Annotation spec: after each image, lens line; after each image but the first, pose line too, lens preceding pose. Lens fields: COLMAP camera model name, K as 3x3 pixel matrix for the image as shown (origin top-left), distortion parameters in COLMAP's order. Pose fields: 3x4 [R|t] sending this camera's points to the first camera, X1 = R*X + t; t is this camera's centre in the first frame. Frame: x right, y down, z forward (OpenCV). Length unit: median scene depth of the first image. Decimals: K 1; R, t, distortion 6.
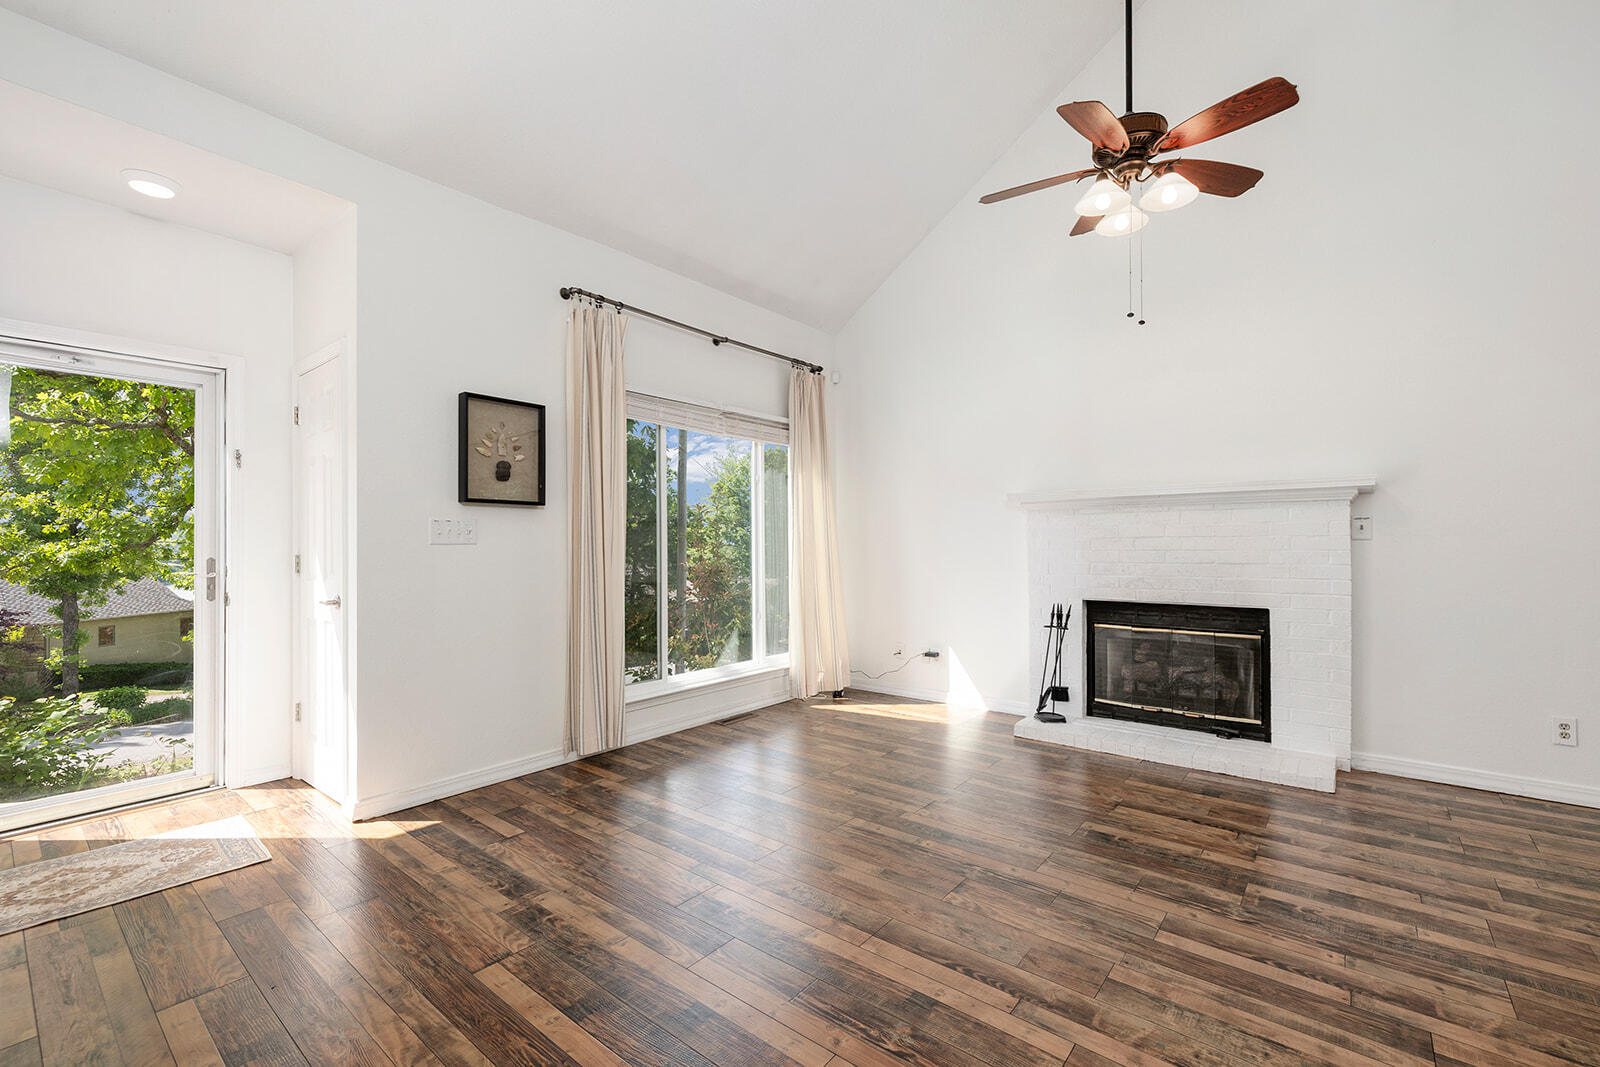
lens RADIAL K [[675.7, 0, 788.4], [0, 675.7, 538.1], [0, 0, 1]] dist [-0.003598, 0.000822]
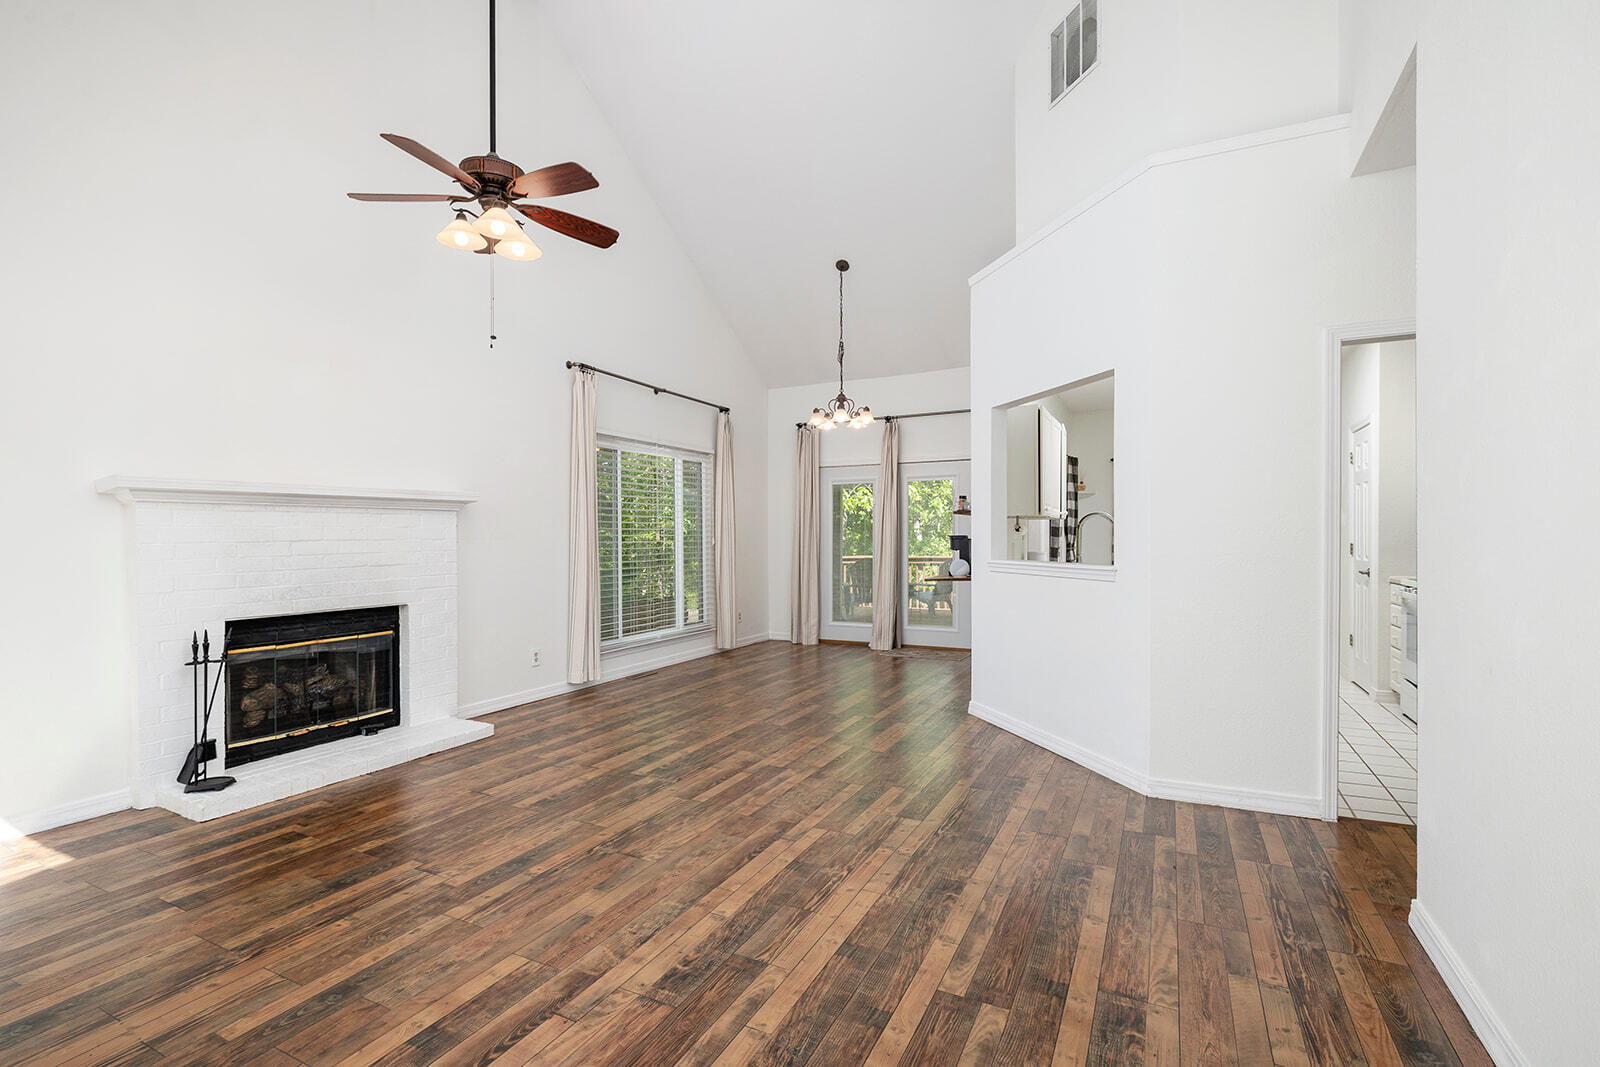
lens RADIAL K [[750.3, 0, 796.5], [0, 750.3, 538.3], [0, 0, 1]] dist [-0.004639, -0.000587]
pose [[-0.224390, 0.001336, 0.974498, -0.679291], [0.002522, 0.999997, -0.000791, -0.002483], [-0.974496, 0.002280, -0.224393, 0.680573]]
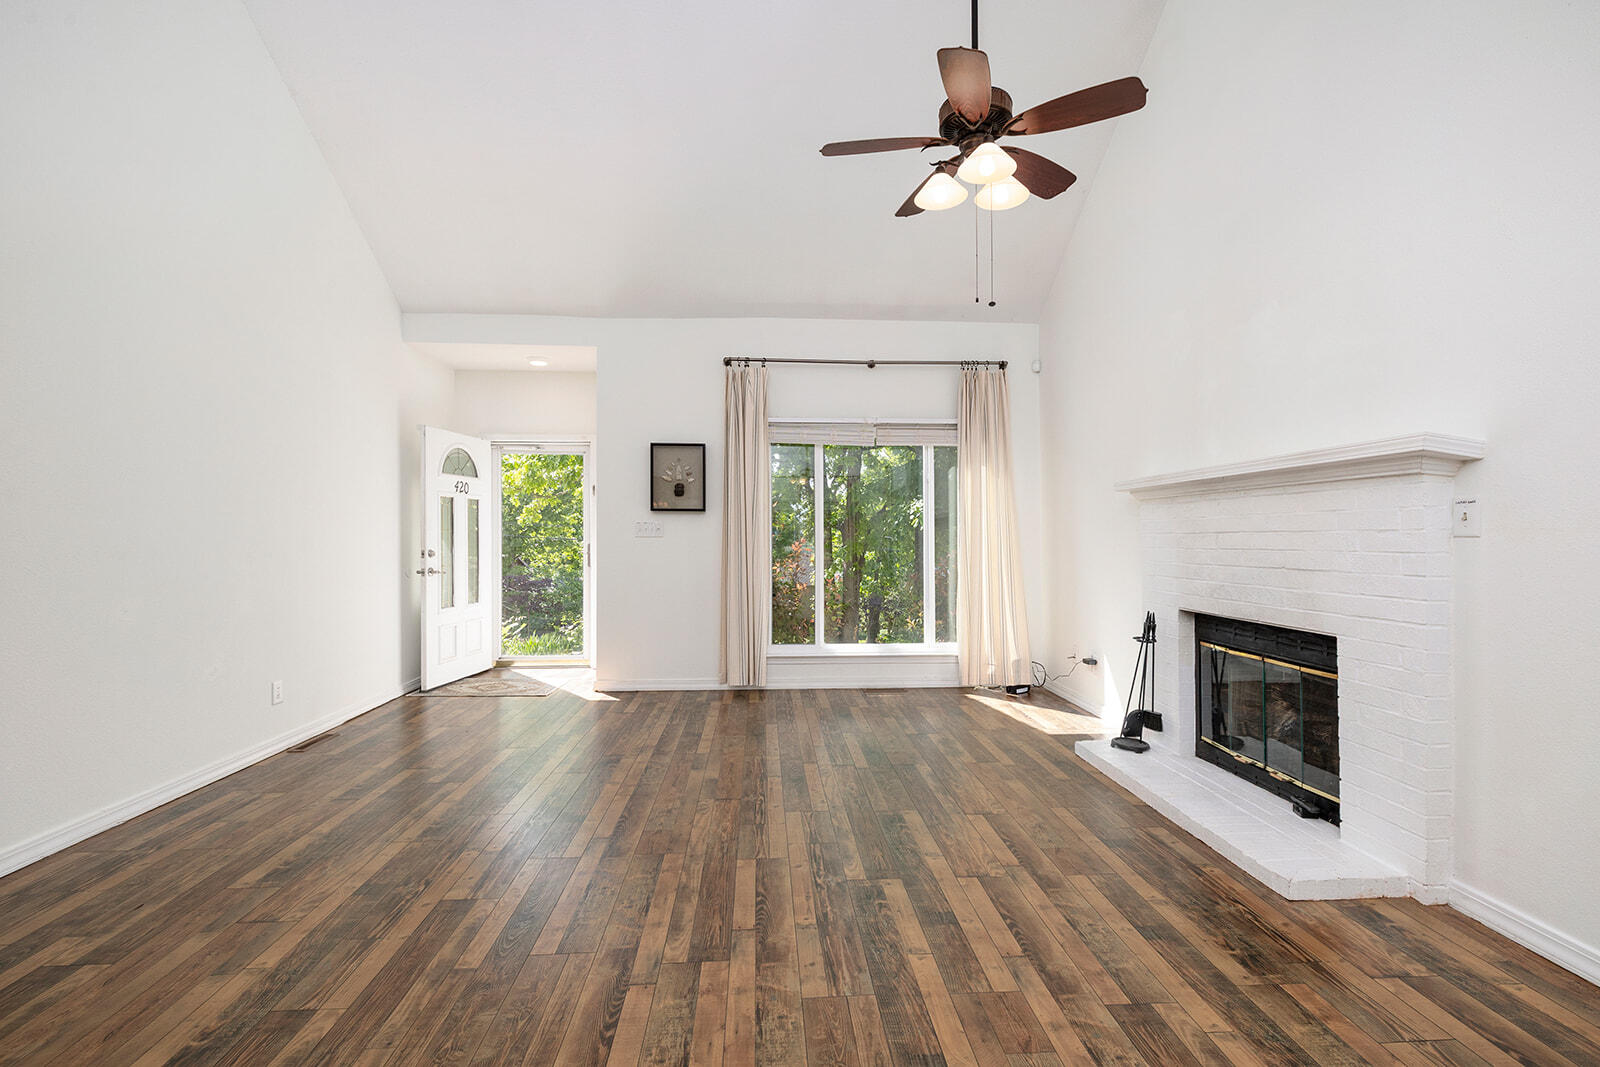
lens RADIAL K [[675.7, 0, 784.4], [0, 675.7, 530.9], [0, 0, 1]] dist [-0.003598, 0.000822]
pose [[0.676973, -0.002328, -0.736004, 0.877196], [0.001823, 0.999997, -0.001485, -0.002976], [0.736006, -0.000336, 0.676975, 0.130787]]
